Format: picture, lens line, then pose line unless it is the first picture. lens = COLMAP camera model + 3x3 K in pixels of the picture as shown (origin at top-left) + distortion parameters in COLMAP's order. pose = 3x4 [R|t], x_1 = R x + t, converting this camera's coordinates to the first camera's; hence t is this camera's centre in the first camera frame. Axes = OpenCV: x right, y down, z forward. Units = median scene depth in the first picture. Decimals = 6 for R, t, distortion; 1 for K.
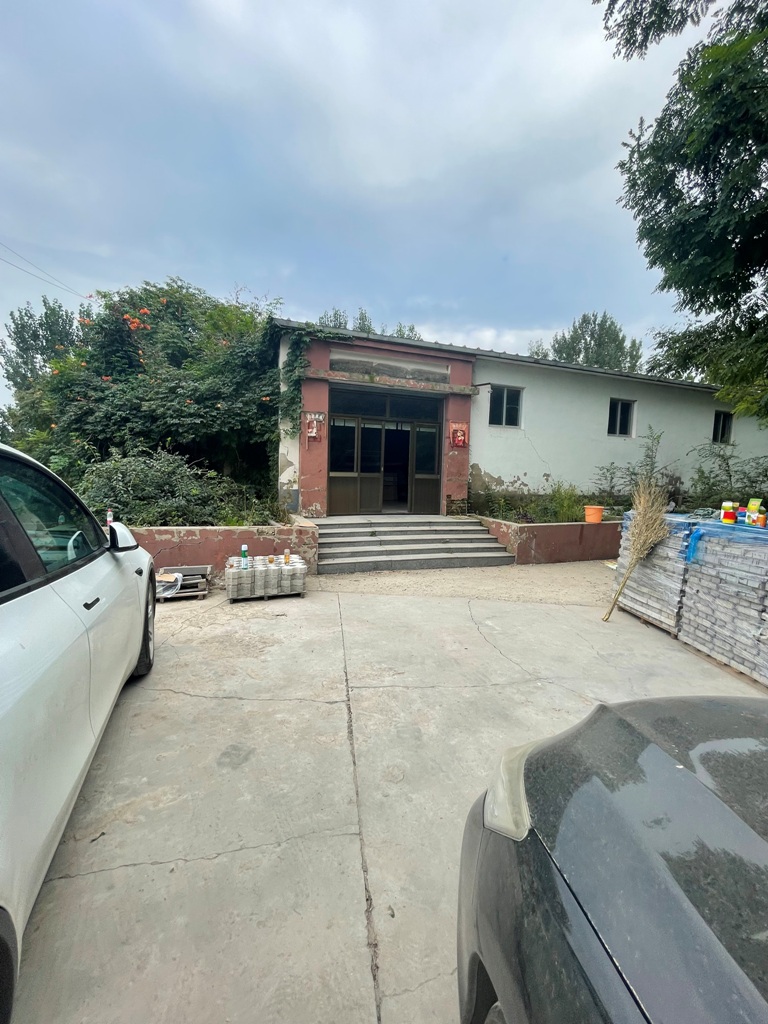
lens RADIAL K [[415.9, 0, 384.0], [0, 415.9, 512.0], [0, 0, 1]] dist [-0.000862, 0.000034]
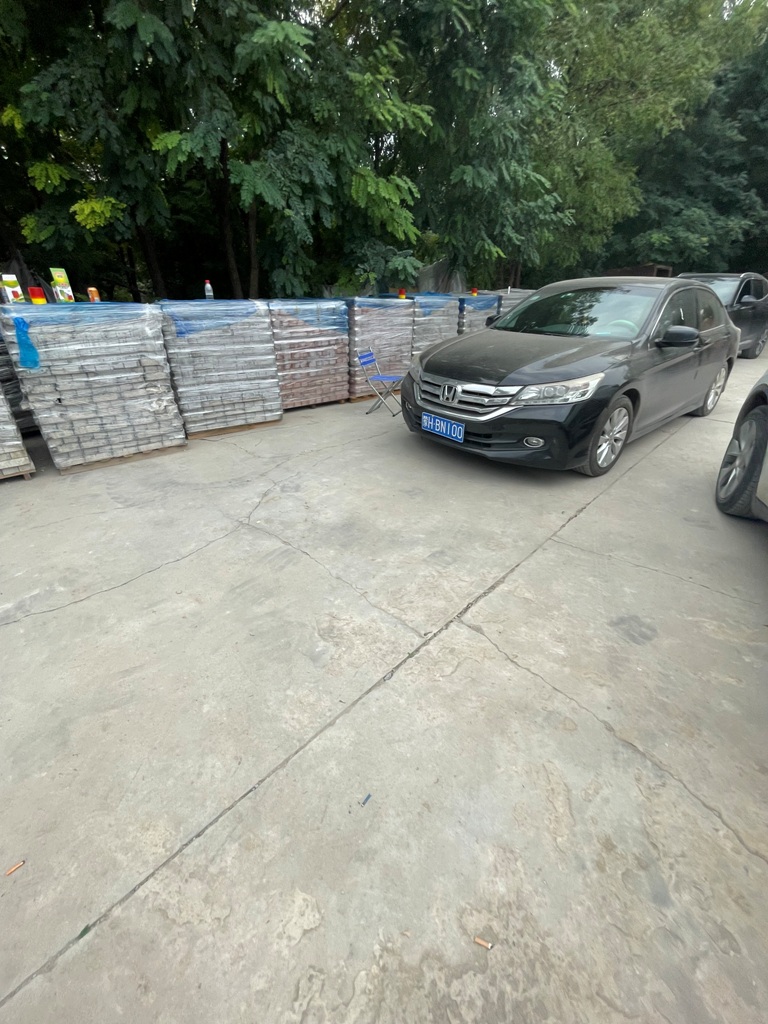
lens RADIAL K [[415.9, 0, 384.0], [0, 415.9, 512.0], [0, 0, 1]] dist [-0.000862, 0.000034]
pose [[-0.617243, -0.414231, 0.668898, -0.368693], [0.029850, 0.837238, 0.546024, -0.070052], [-0.786206, 0.356996, -0.504414, 1.259621]]
